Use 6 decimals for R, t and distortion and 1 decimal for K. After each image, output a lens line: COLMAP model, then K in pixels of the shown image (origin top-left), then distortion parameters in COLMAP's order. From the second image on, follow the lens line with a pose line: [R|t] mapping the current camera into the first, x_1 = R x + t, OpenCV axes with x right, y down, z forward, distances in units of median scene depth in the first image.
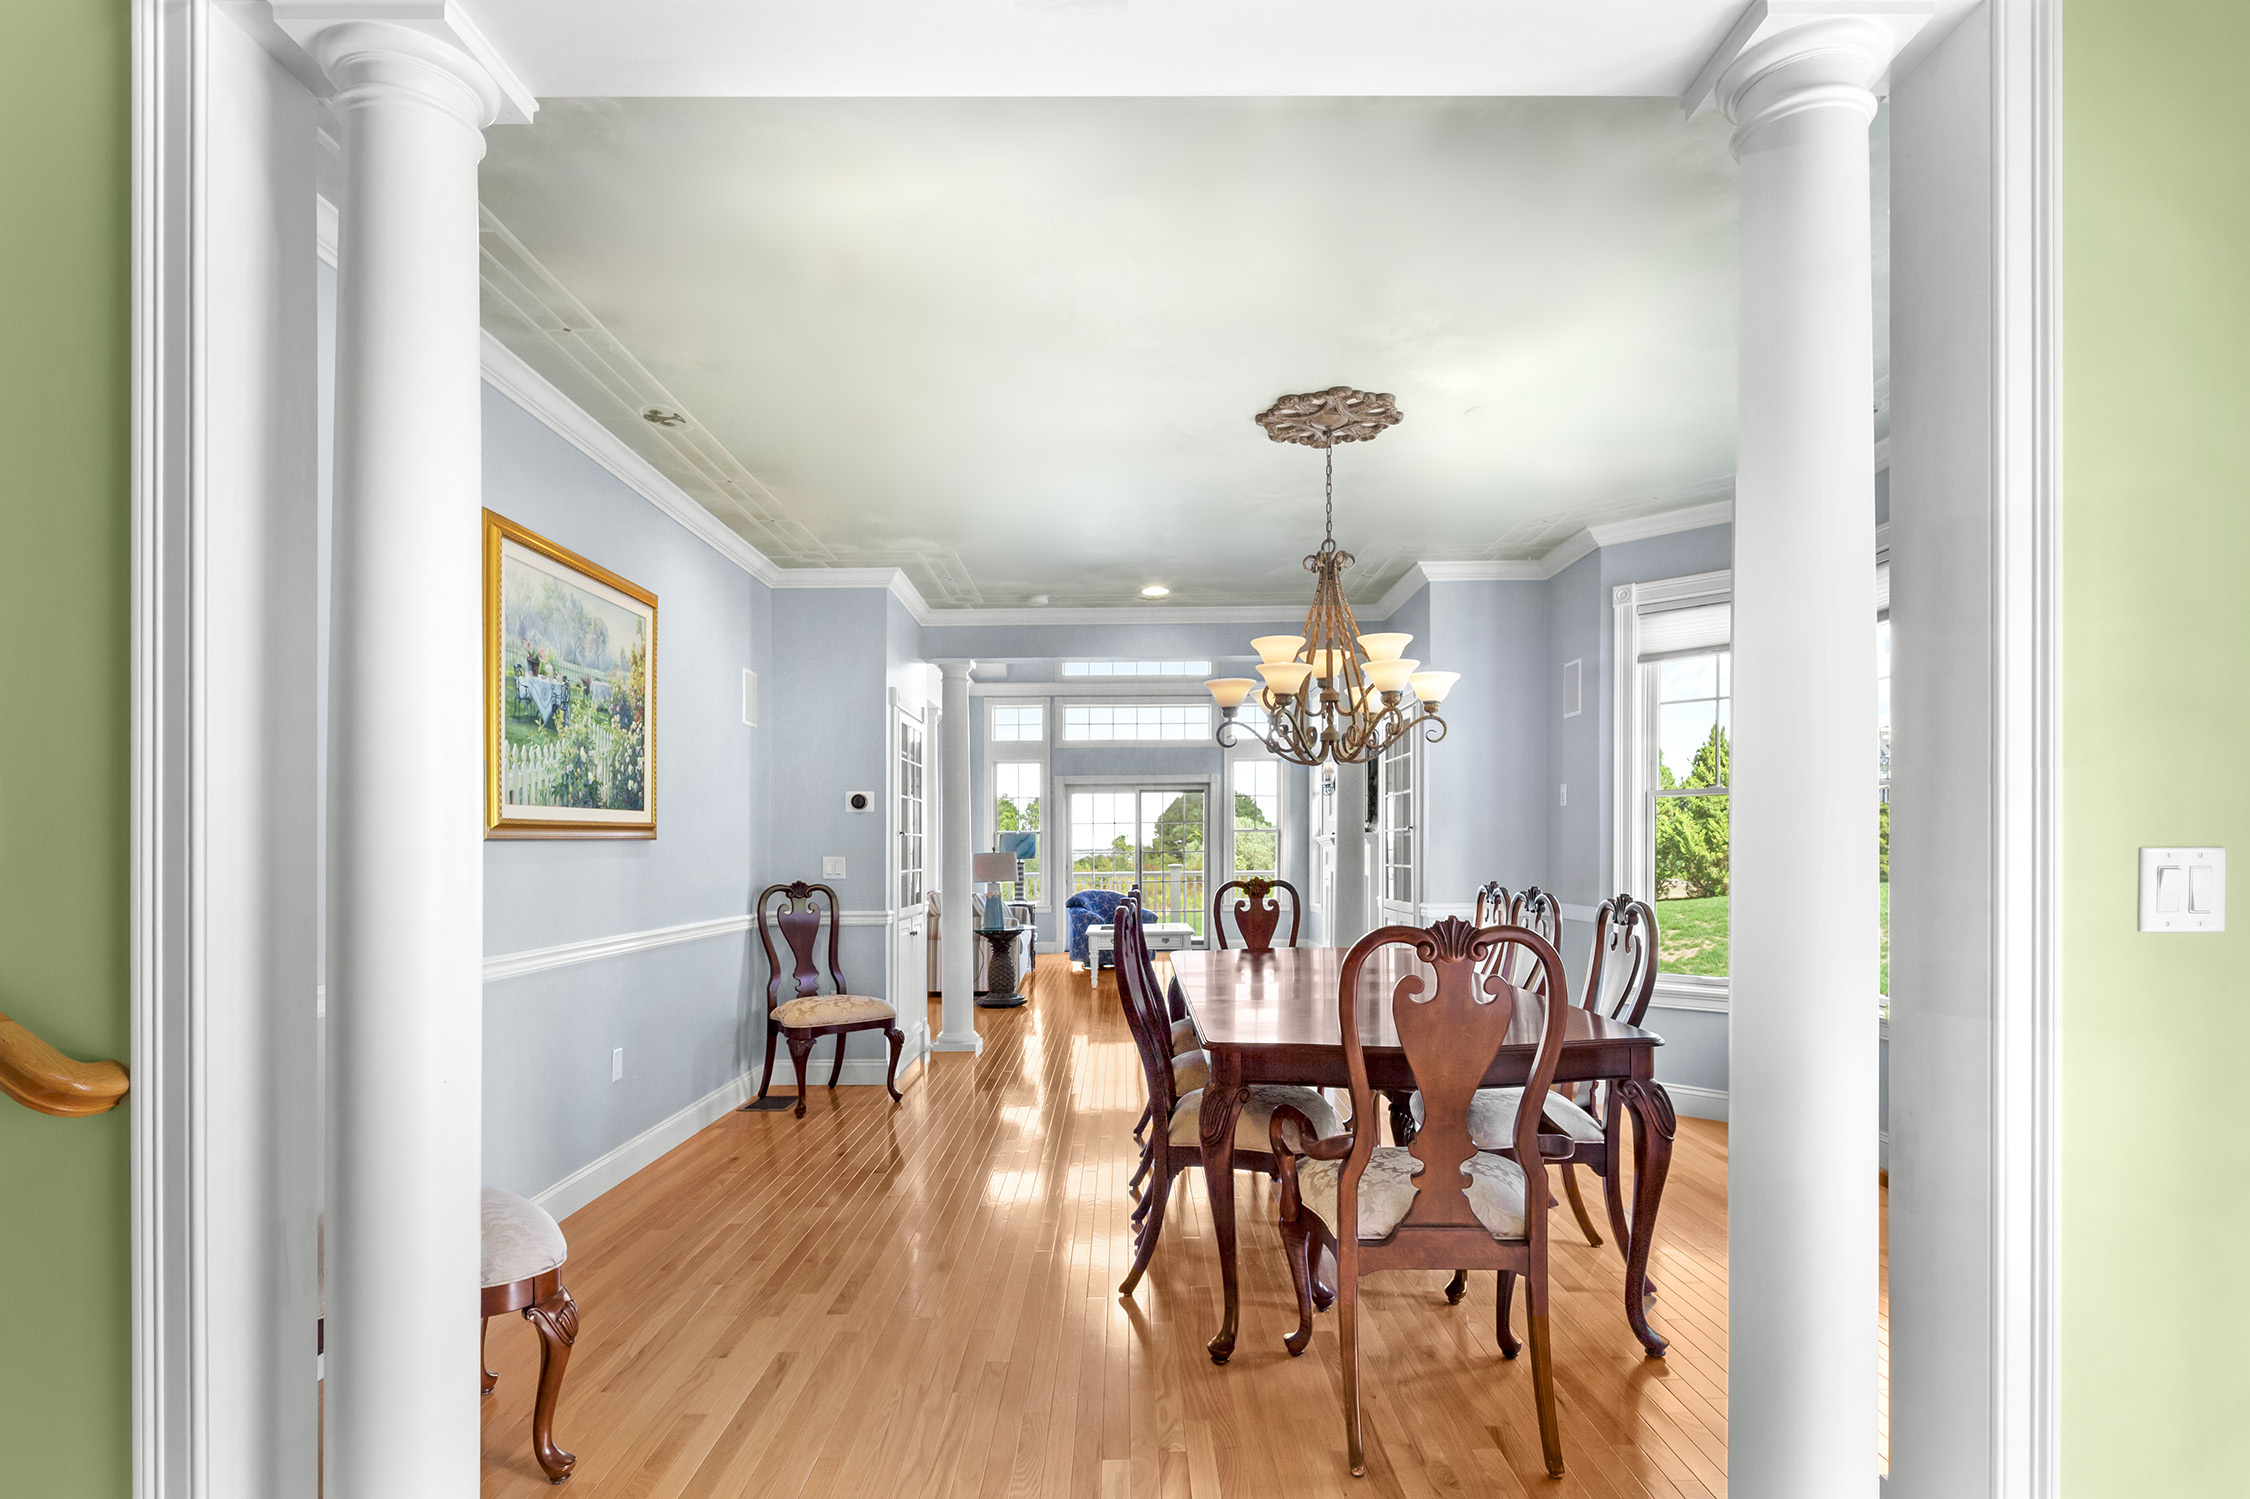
lens RADIAL K [[1166.4, 0, 1116.3], [0, 1166.4, 856.9], [0, 0, 1]] dist [0.002302, -0.000504]
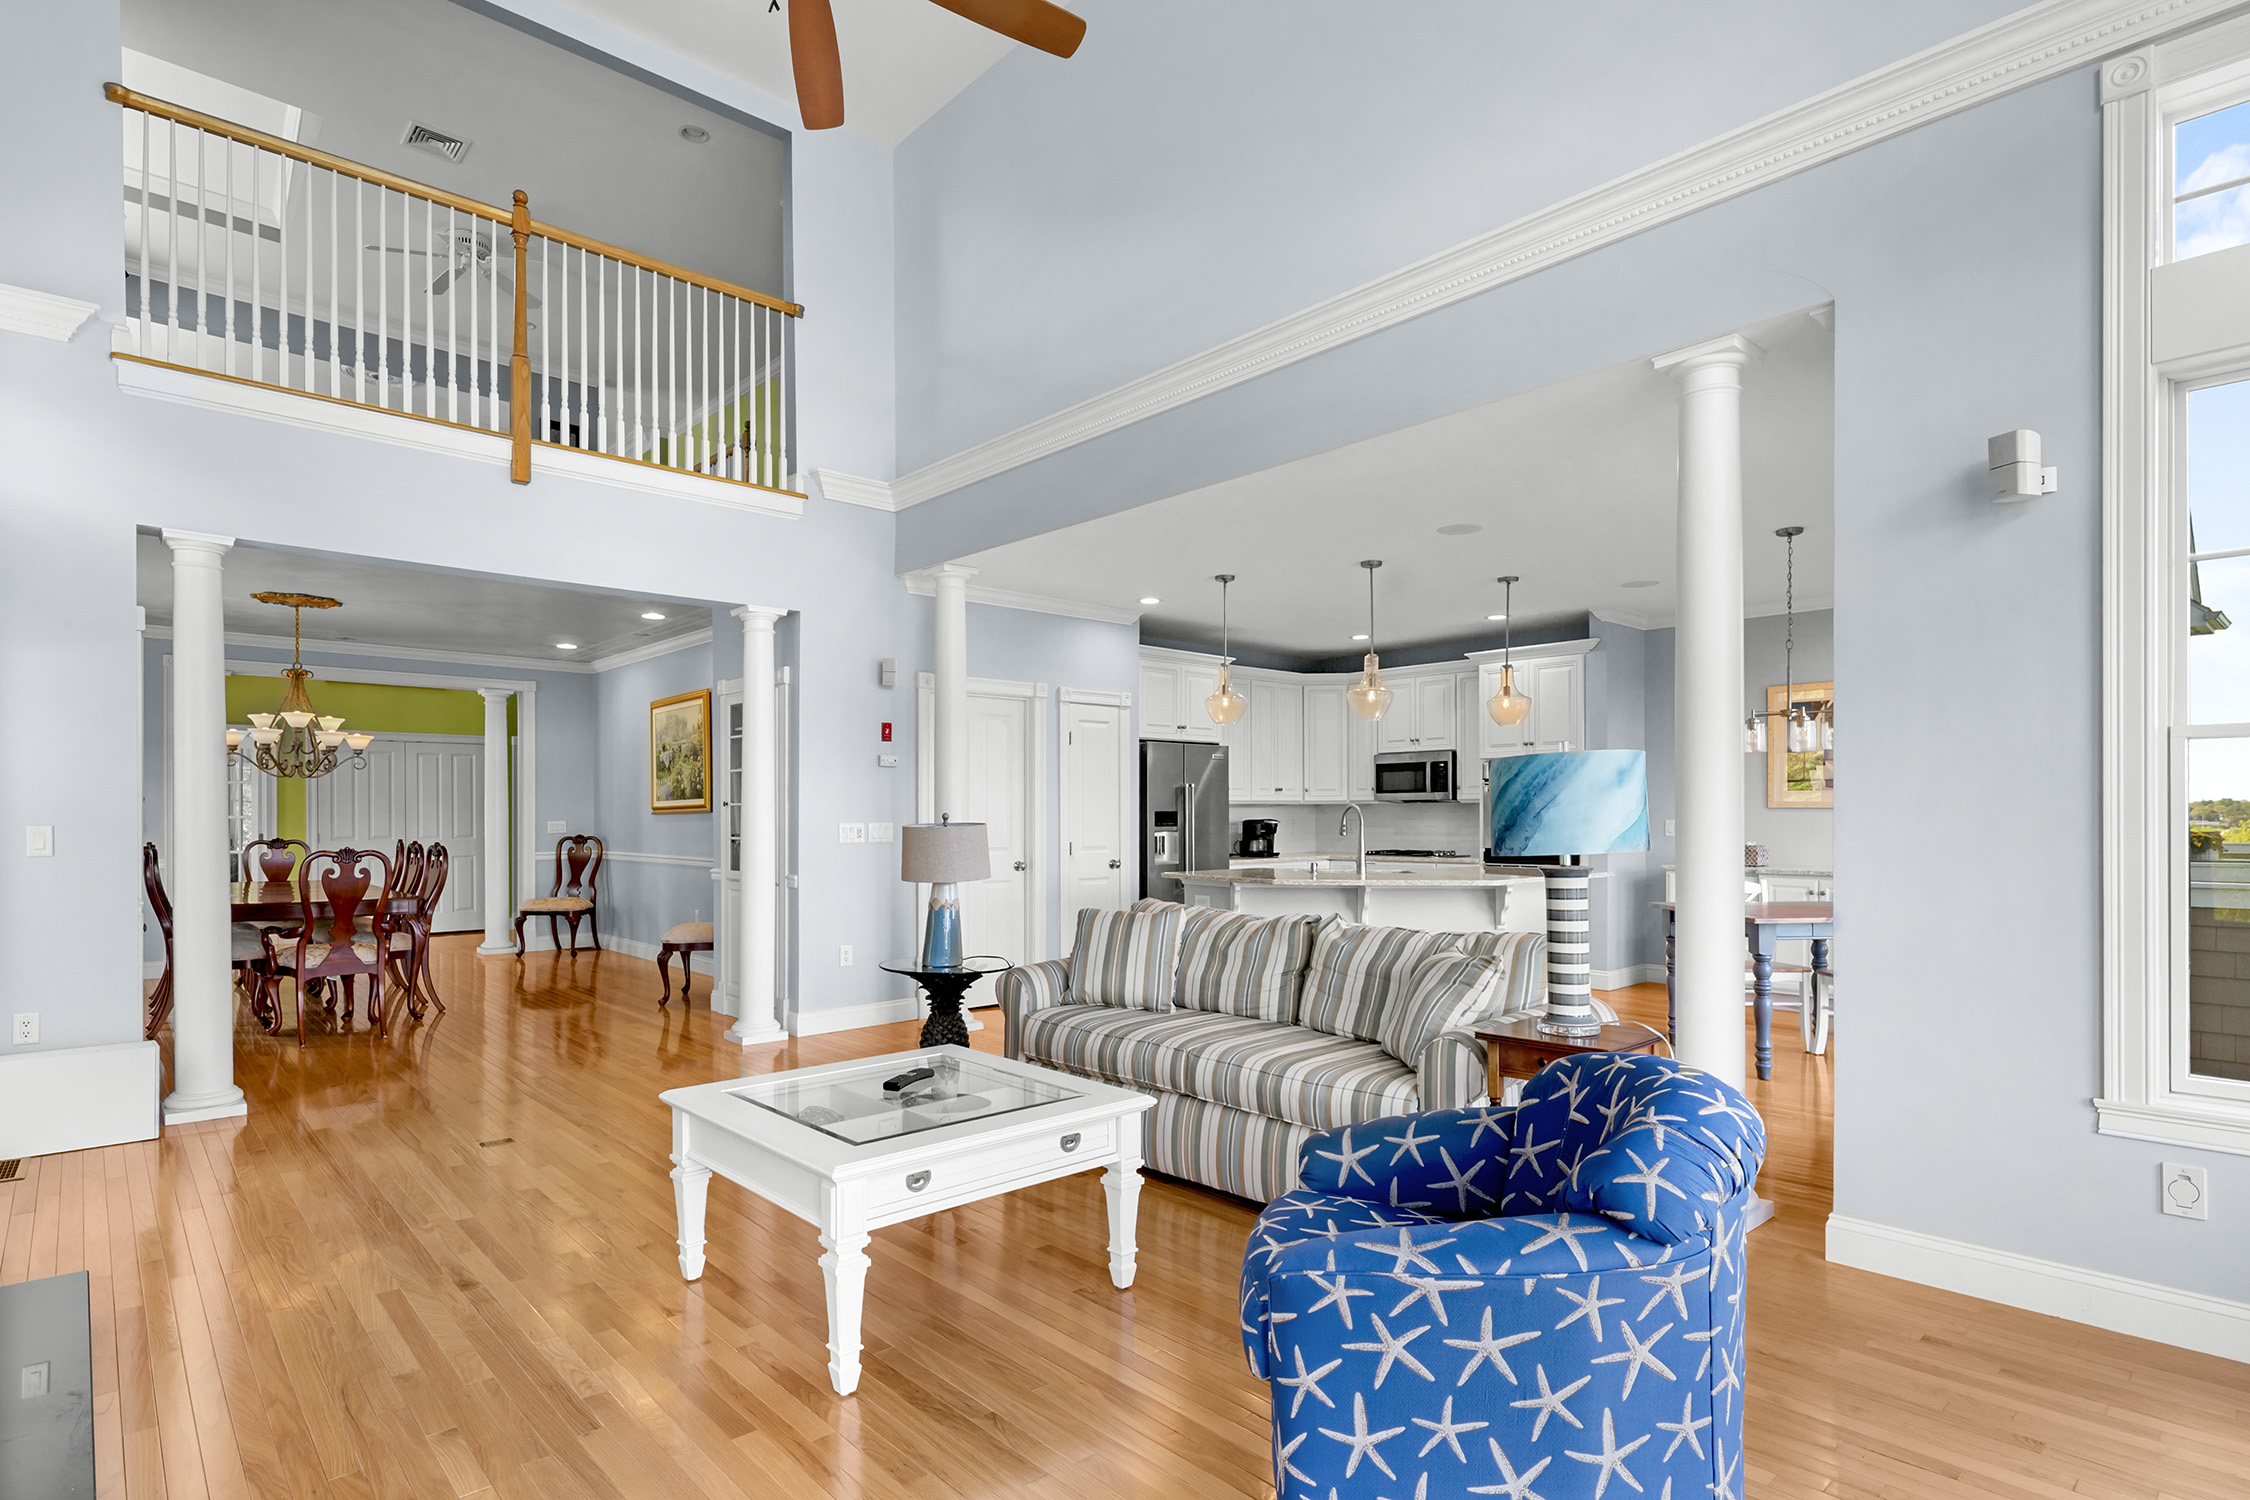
lens RADIAL K [[1146.2, 0, 1107.3], [0, 1146.2, 806.6], [0, 0, 1]] dist [-0.000946, 0.000045]
pose [[-0.744779, 0.002725, -0.667305, 0.310392], [0.003425, 0.999994, 0.000262, -0.019640], [0.667302, -0.002091, -0.744784, 2.286002]]
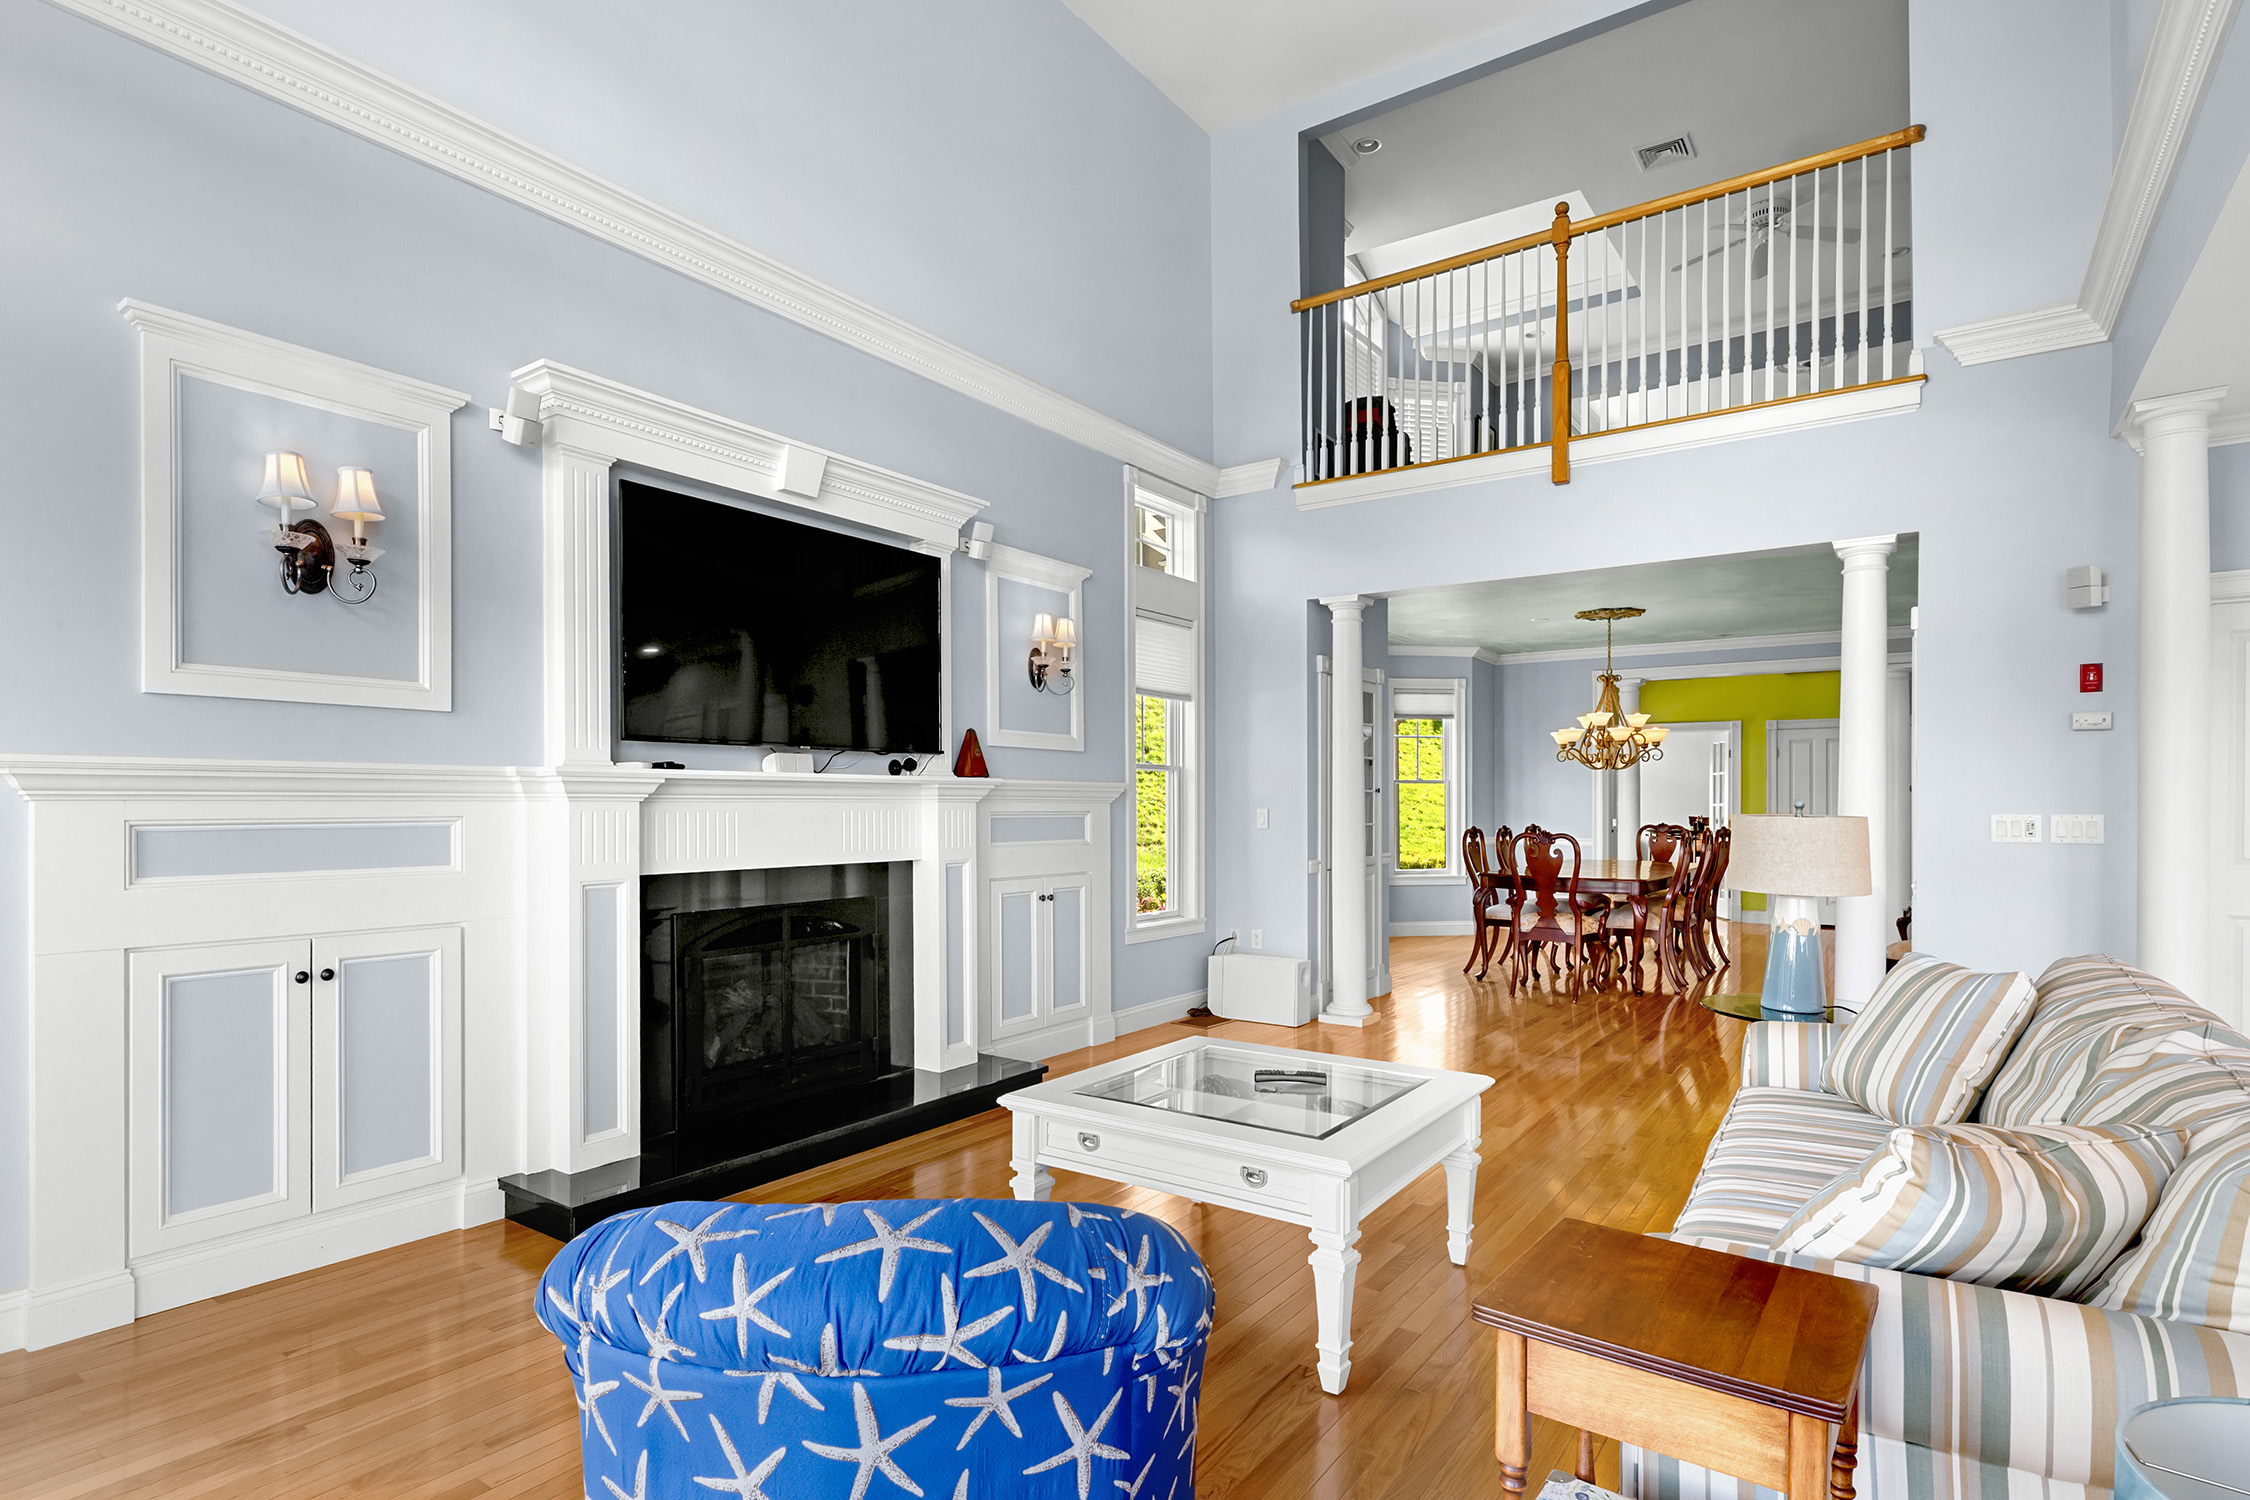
lens RADIAL K [[1146.2, 0, 1107.3], [0, 1146.2, 806.6], [0, 0, 1]] dist [-0.000946, 0.000045]
pose [[-0.813490, 0.004137, 0.581564, -0.211331], [0.006824, 0.999974, 0.002433, -0.015188], [-0.581538, 0.005948, -0.813497, 2.288383]]
